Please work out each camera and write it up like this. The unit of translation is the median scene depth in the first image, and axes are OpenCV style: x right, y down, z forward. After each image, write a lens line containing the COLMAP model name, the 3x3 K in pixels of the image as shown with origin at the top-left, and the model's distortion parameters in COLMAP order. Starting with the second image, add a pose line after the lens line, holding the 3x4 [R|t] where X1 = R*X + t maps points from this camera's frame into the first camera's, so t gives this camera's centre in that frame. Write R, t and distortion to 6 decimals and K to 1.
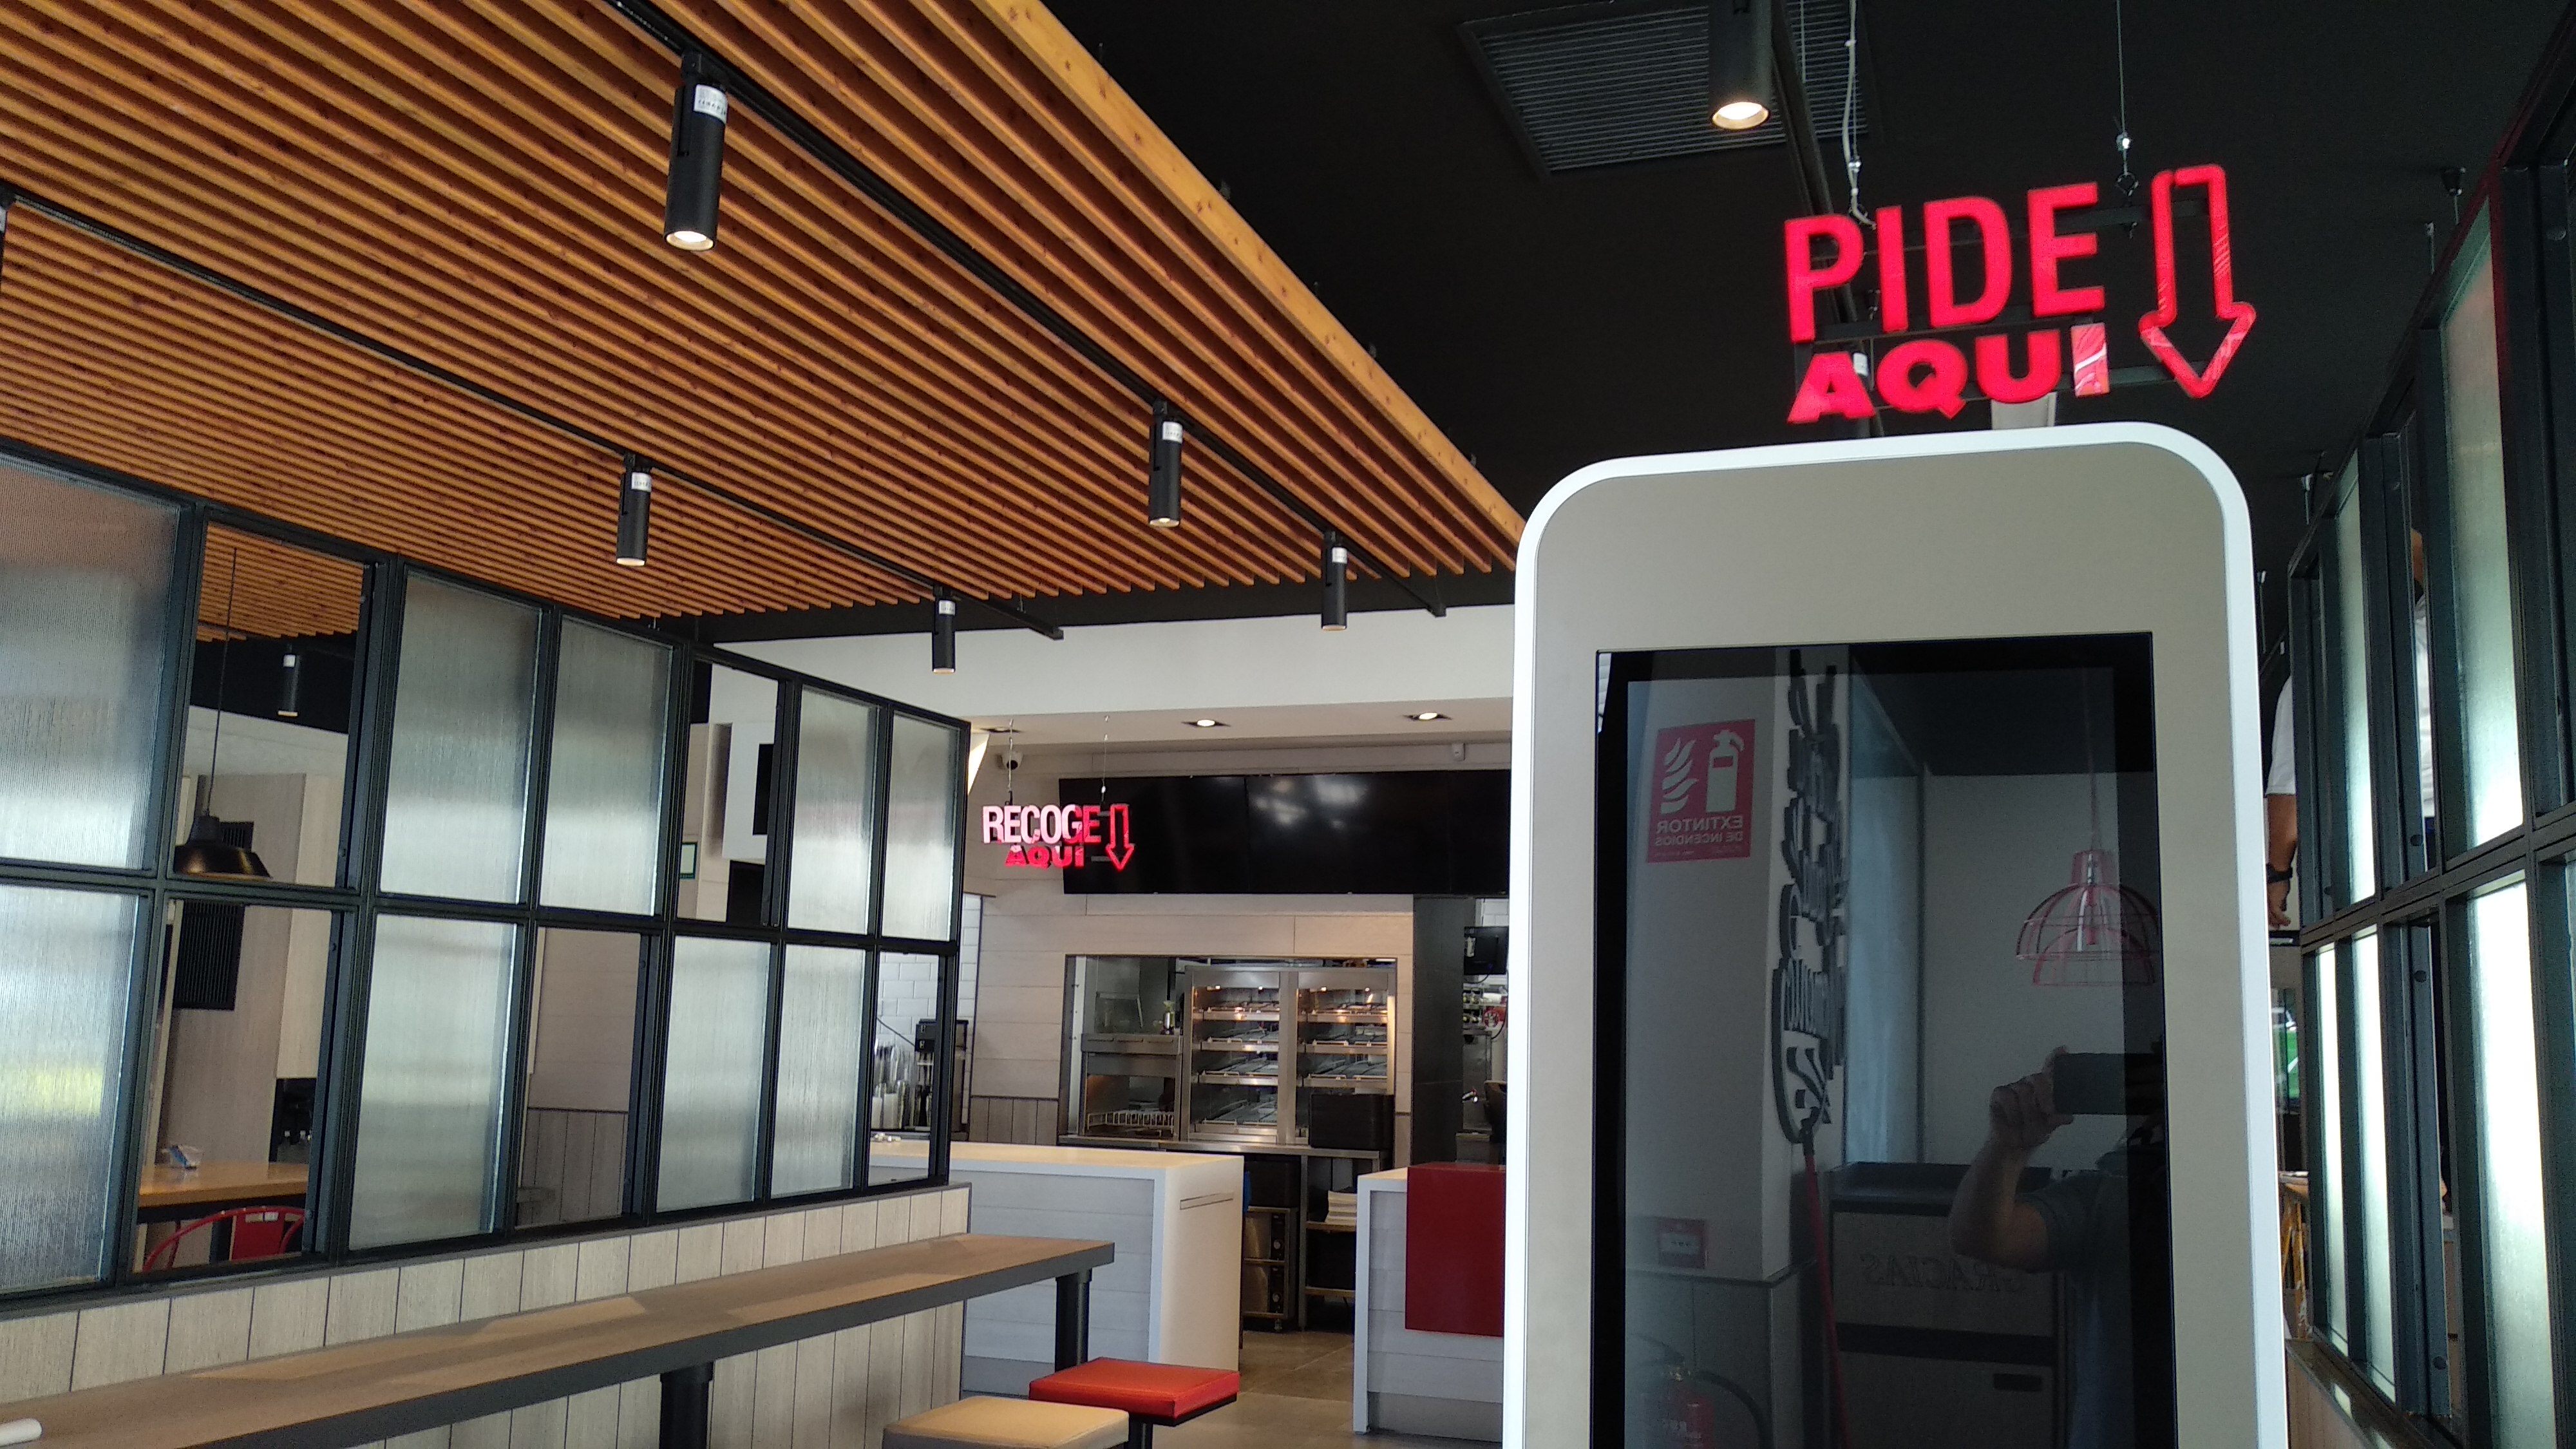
lens RADIAL K [[1995.2, 0, 1301.6], [0, 1995.2, 667.0], [0, 0, 1]] dist [0.077476, -0.138853]
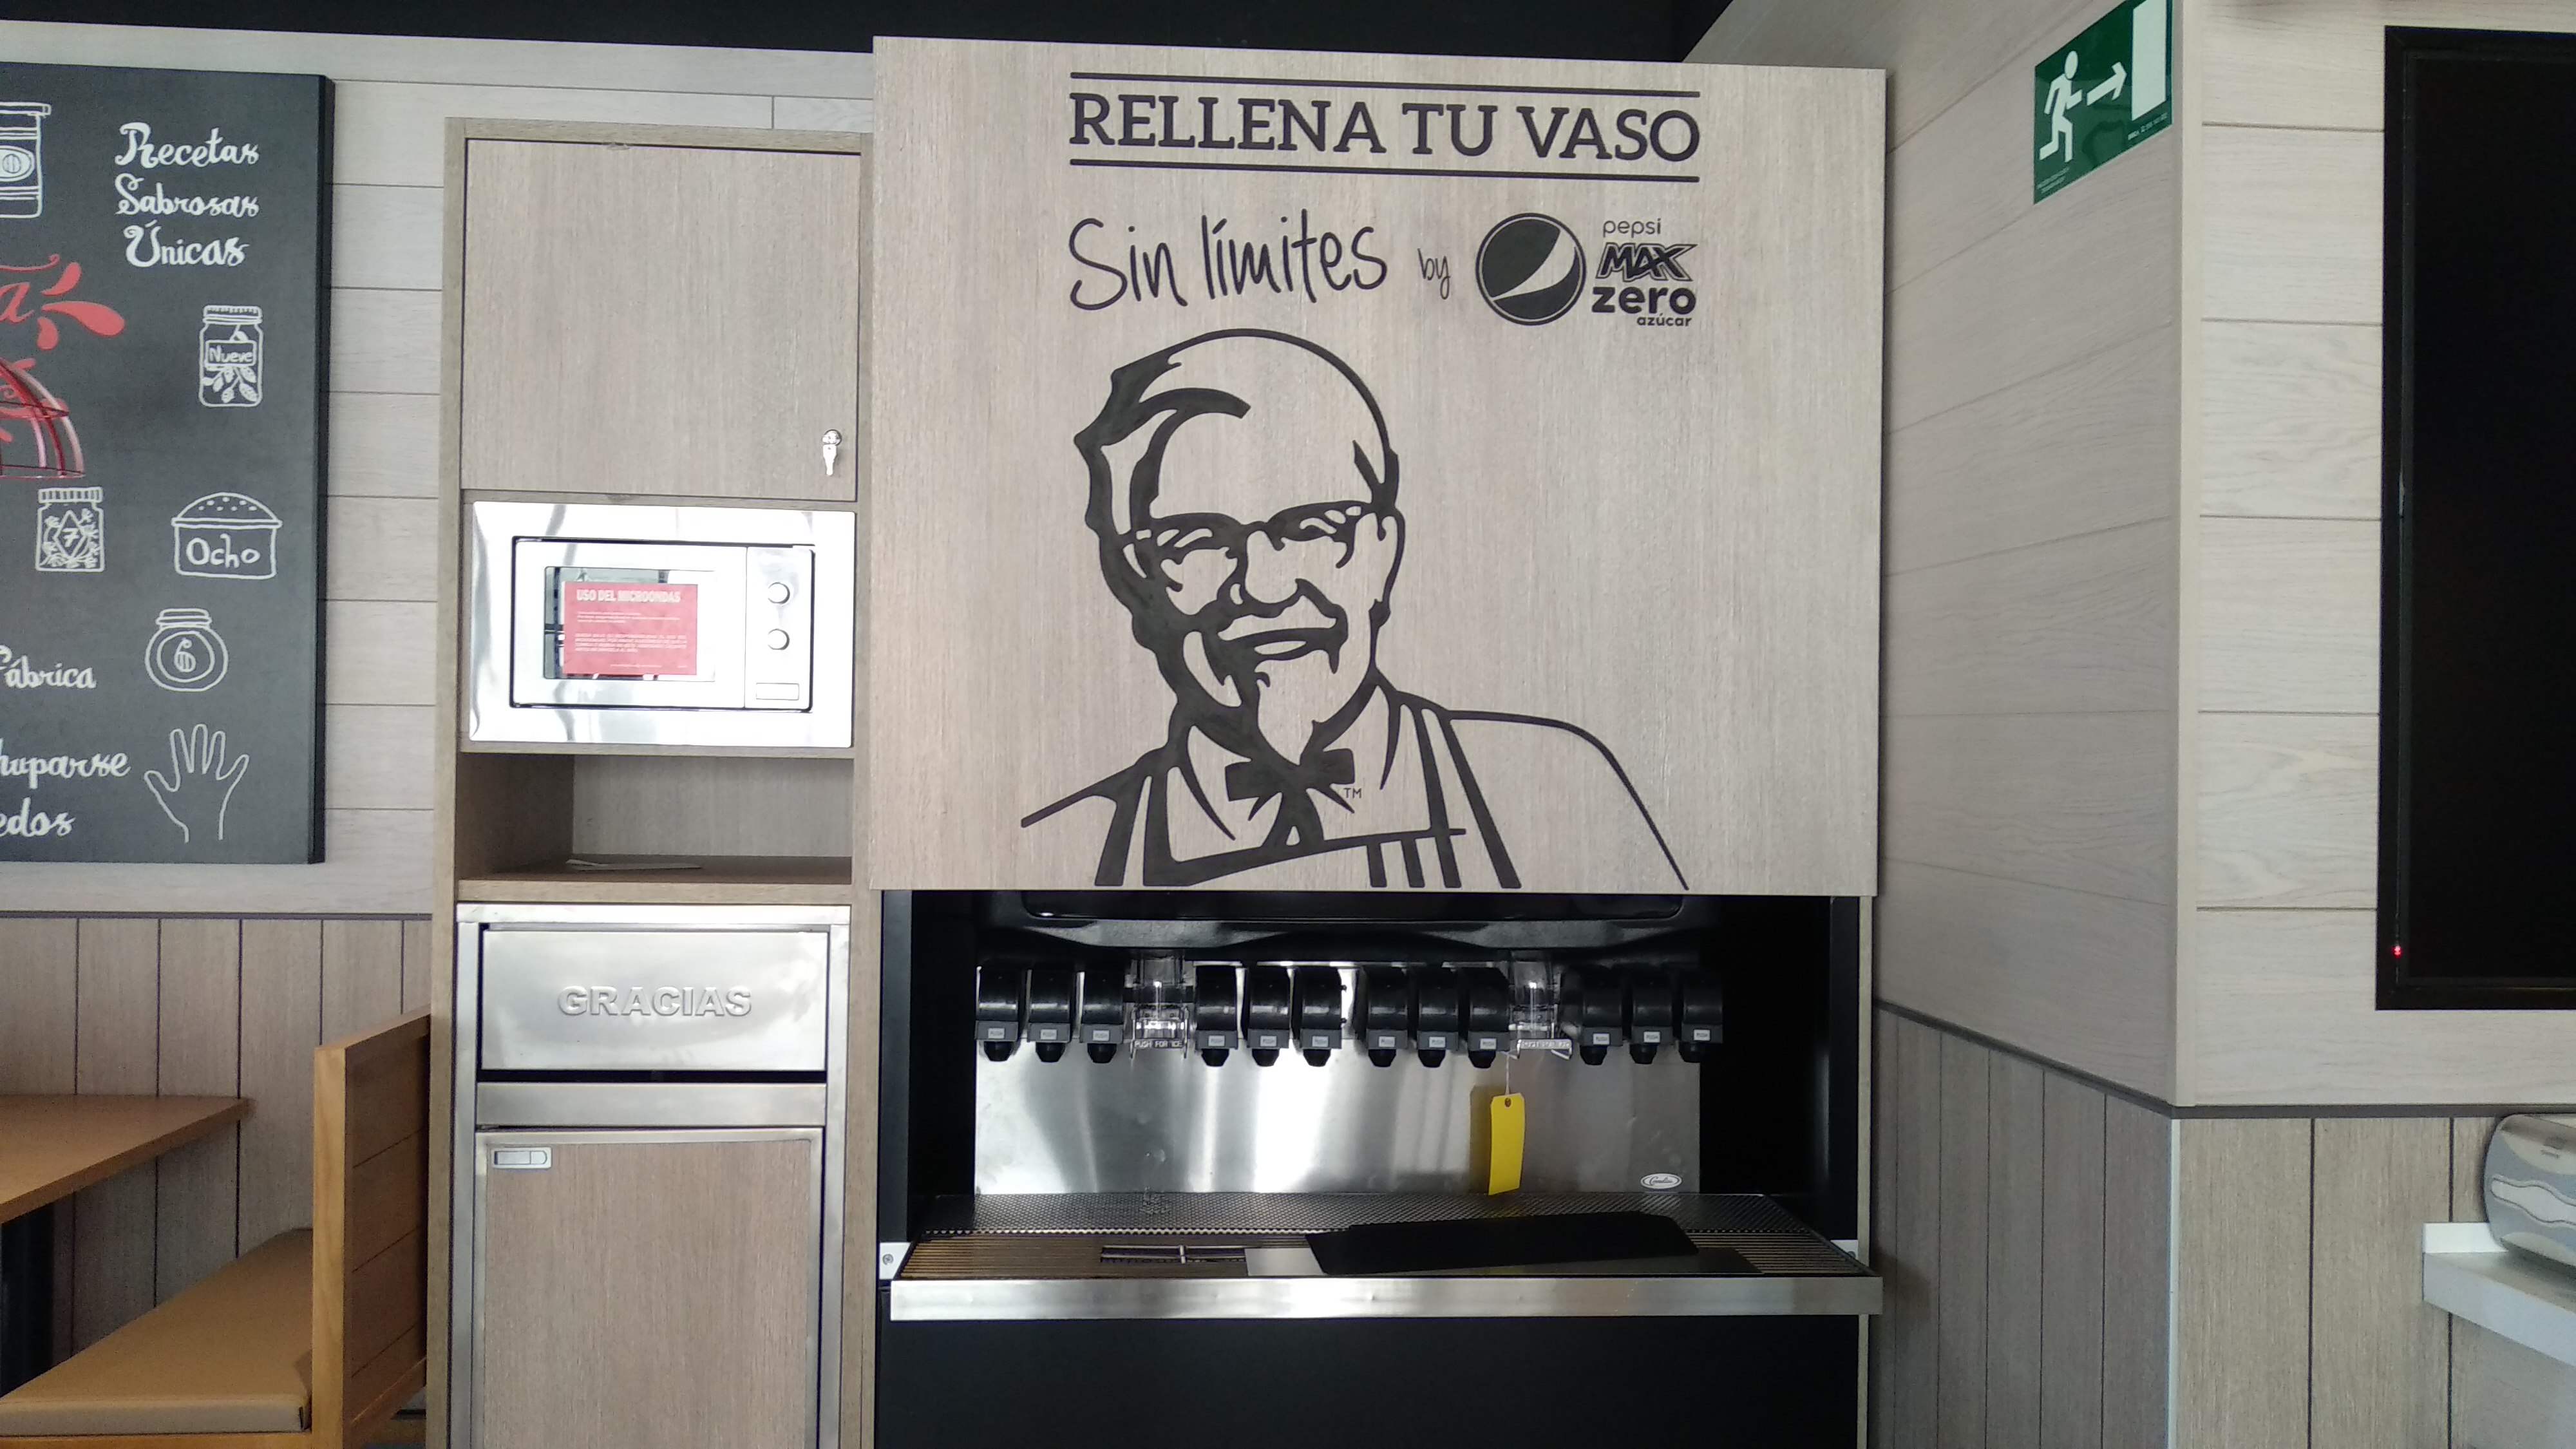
lens RADIAL K [[1995.2, 0, 1270.7], [0, 1995.2, 728.4], [0, 0, 1]] dist [0.077476, -0.138853]
pose [[0.392034, -0.022989, -0.919664, -0.110440], [0.162020, 0.985787, 0.044424, 0.127721], [0.905571, -0.166419, 0.390186, 0.691860]]
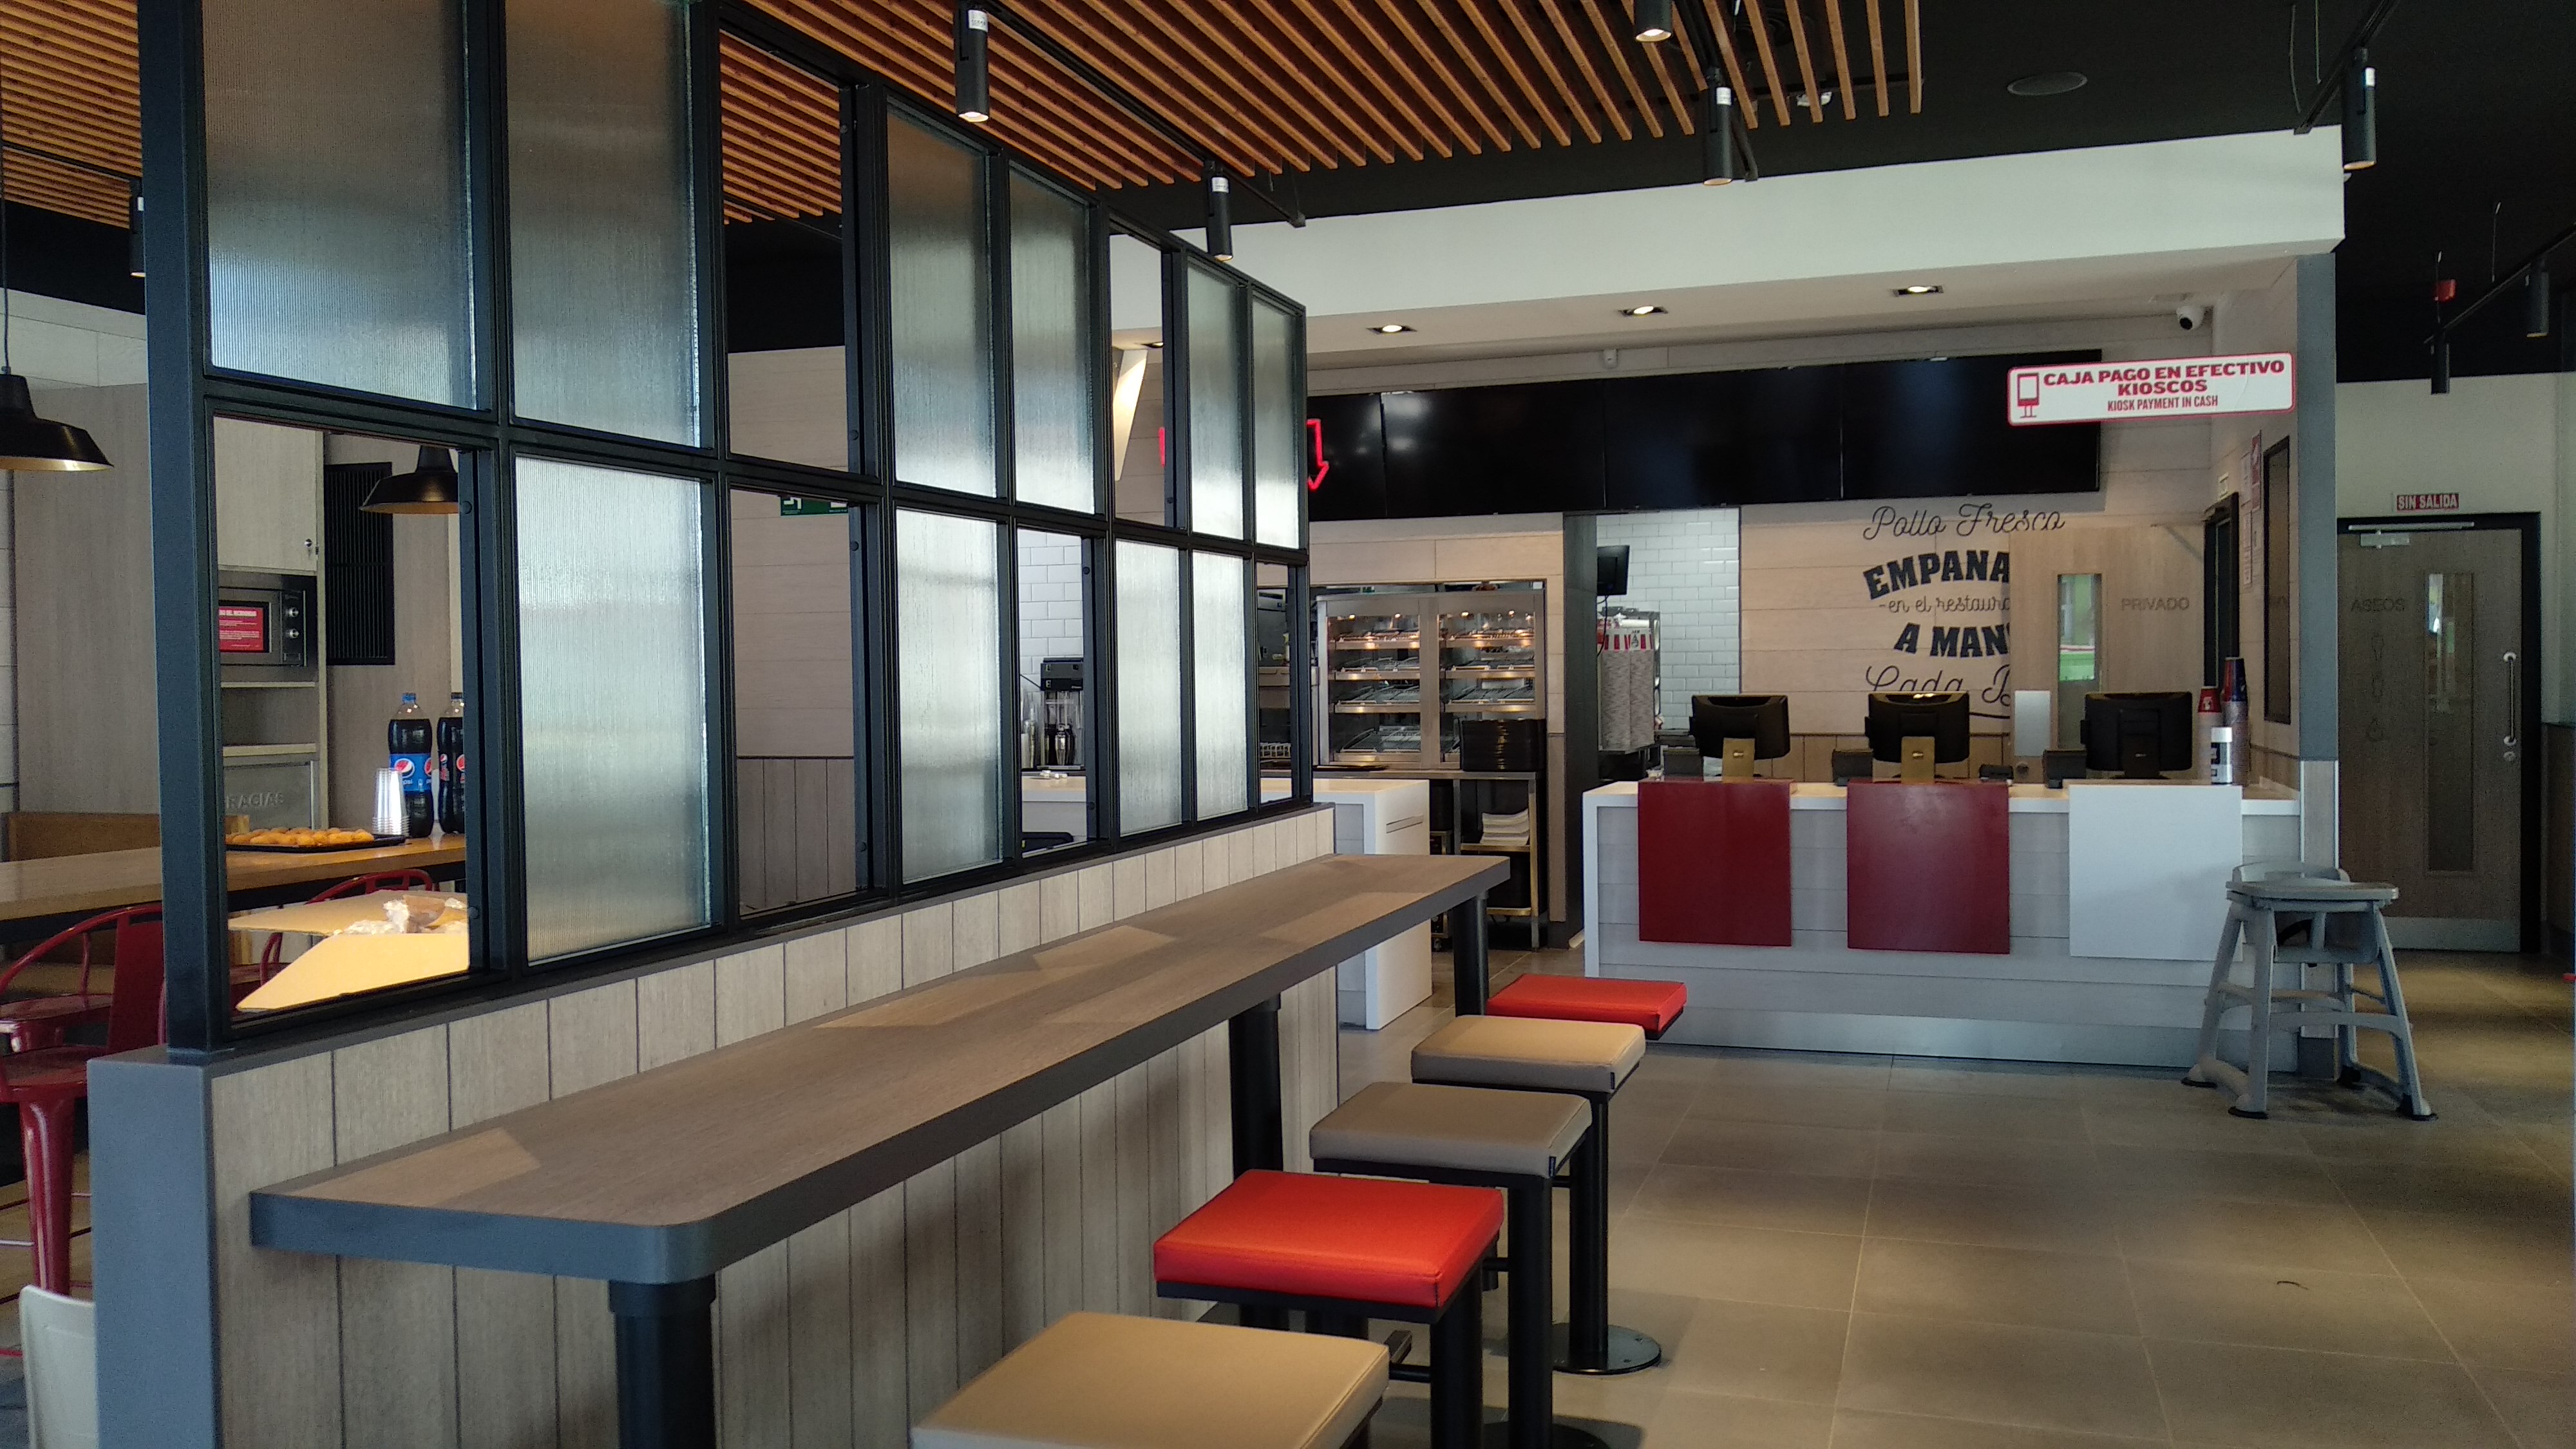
lens RADIAL K [[1995.2, 0, 1291.9], [0, 1995.2, 696.2], [0, 0, 1]] dist [0.077476, -0.138853]
pose [[0.999069, -0.036220, 0.023425, -0.102929], [0.031120, 0.981287, 0.190017, 0.014663], [-0.029869, -0.189112, 0.981501, 0.047103]]
